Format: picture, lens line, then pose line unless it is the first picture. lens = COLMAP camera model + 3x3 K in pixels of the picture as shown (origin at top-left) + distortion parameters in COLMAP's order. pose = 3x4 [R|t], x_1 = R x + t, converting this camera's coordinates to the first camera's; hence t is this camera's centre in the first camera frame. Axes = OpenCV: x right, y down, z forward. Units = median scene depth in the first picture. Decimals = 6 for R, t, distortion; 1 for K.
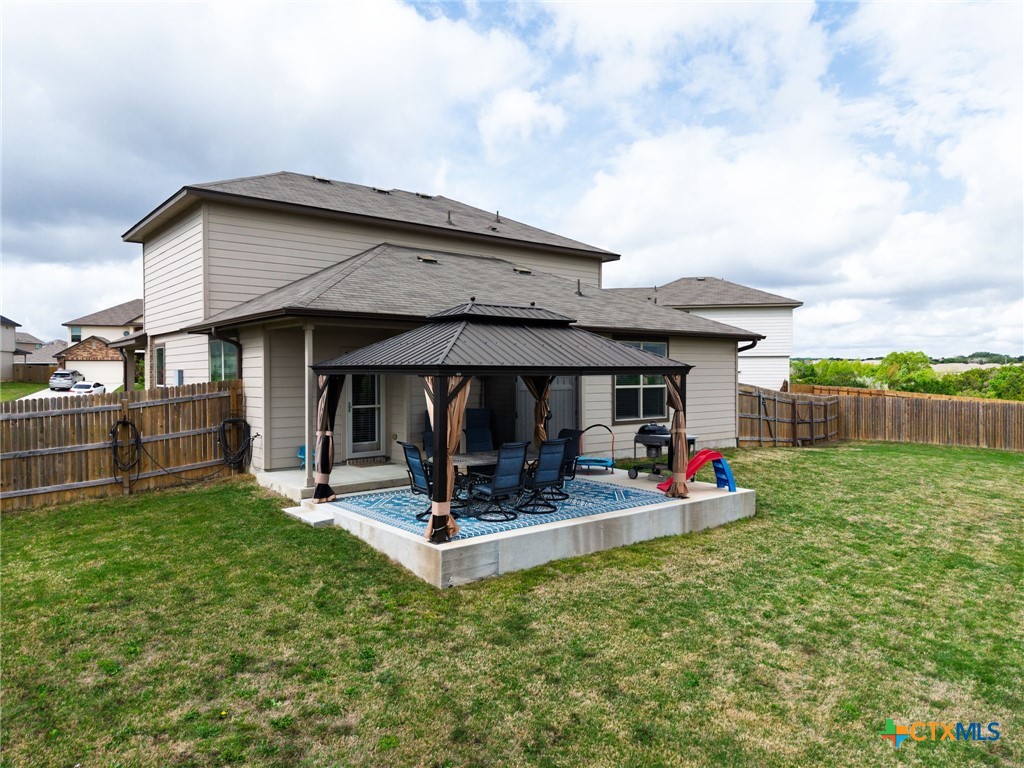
lens RADIAL K [[683.2, 0, 502.3], [0, 683.2, 381.3], [0, 0, 1]] dist [0.016977, -0.001844]
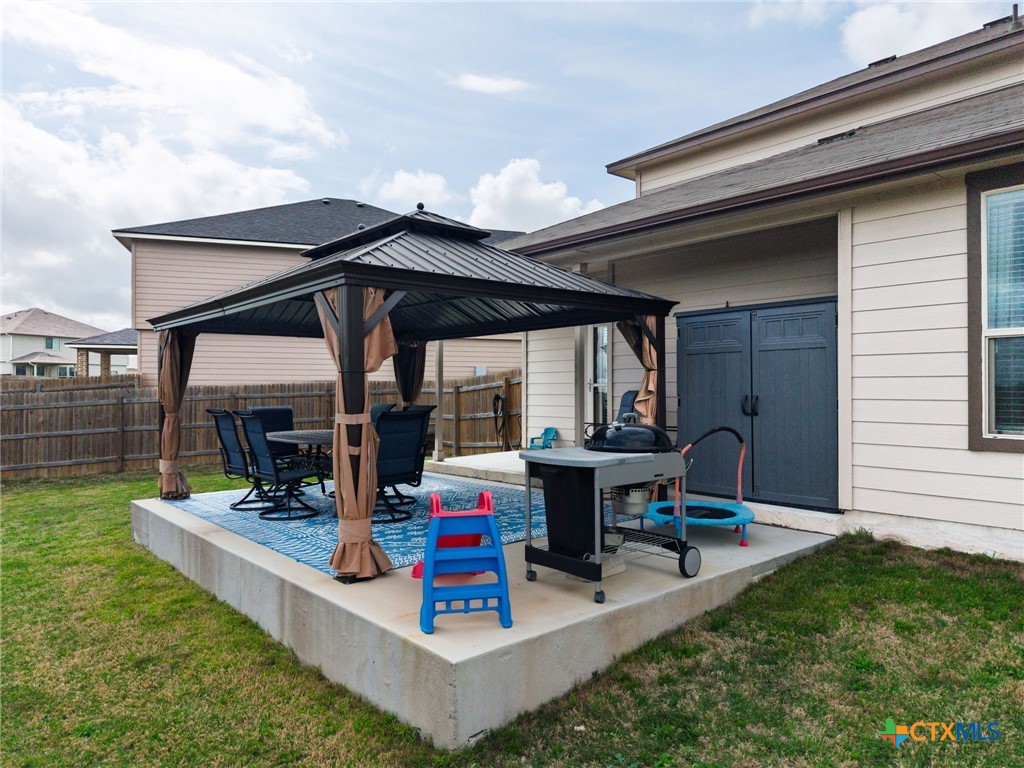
lens RADIAL K [[694.9, 0, 512.0], [0, 694.9, 384.0], [0, 0, 1]] dist [0.003095, -0.001421]
pose [[0.038260, -0.007334, -0.999241, 0.488950], [-0.001907, 0.999971, -0.007413, 0.035459], [0.999266, 0.002190, 0.038245, 0.756368]]
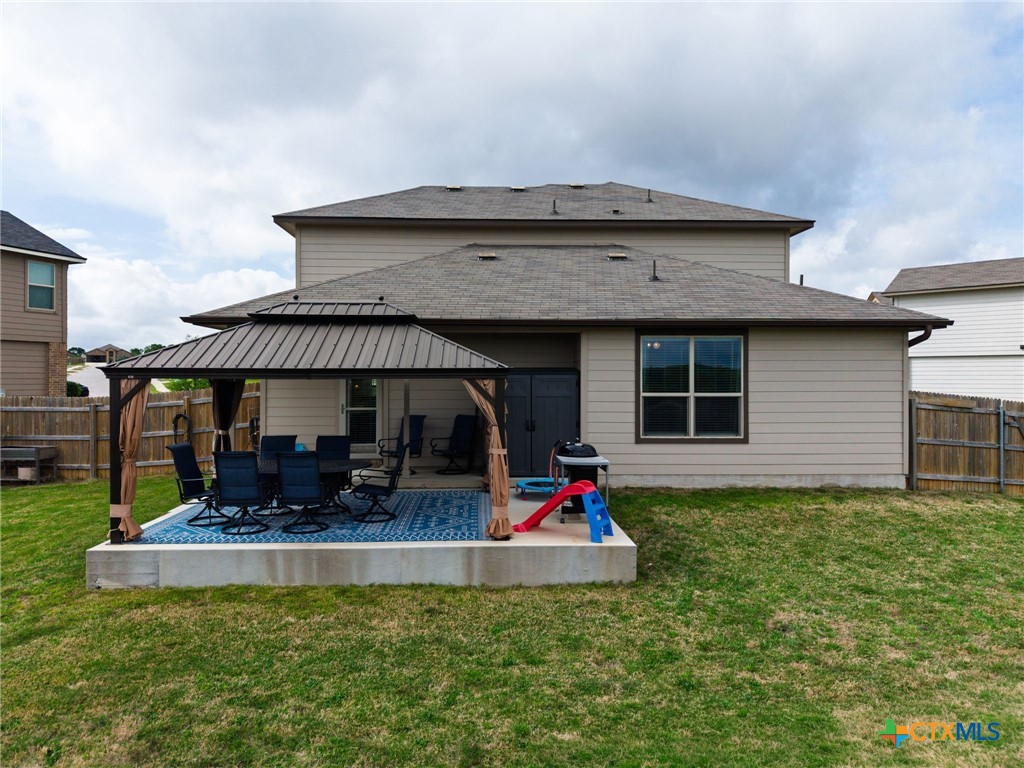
lens RADIAL K [[683.2, 0, 502.3], [0, 683.2, 381.3], [0, 0, 1]] dist [0.016977, -0.001844]
pose [[0.803690, 0.007790, -0.594997, 0.504582], [-0.008739, 0.999961, 0.001289, -0.006816], [0.594984, 0.004164, 0.803727, 0.266462]]
